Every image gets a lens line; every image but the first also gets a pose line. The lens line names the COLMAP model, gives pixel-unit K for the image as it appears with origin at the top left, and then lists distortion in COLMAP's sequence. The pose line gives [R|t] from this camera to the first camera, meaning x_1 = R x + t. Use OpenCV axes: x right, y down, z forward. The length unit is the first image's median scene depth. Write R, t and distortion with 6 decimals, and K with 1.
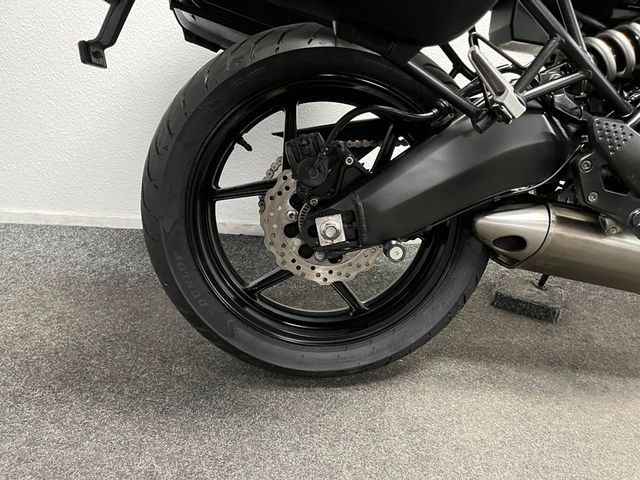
lens RADIAL K [[488.1, 0, 320.0], [0, 488.1, 240.0], [0, 0, 1]] dist [0.077005, -0.106096]
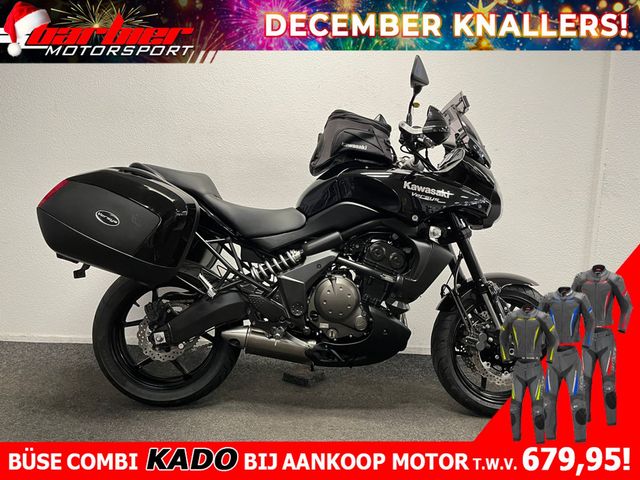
lens RADIAL K [[488.1, 0, 320.0], [0, 488.1, 240.0], [0, 0, 1]] dist [0.077005, -0.106096]
pose [[0.998138, -0.030379, -0.052901, 0.916255], [0.016319, 0.968548, -0.248292, 0.124649], [0.058780, 0.246966, 0.967240, -1.437646]]
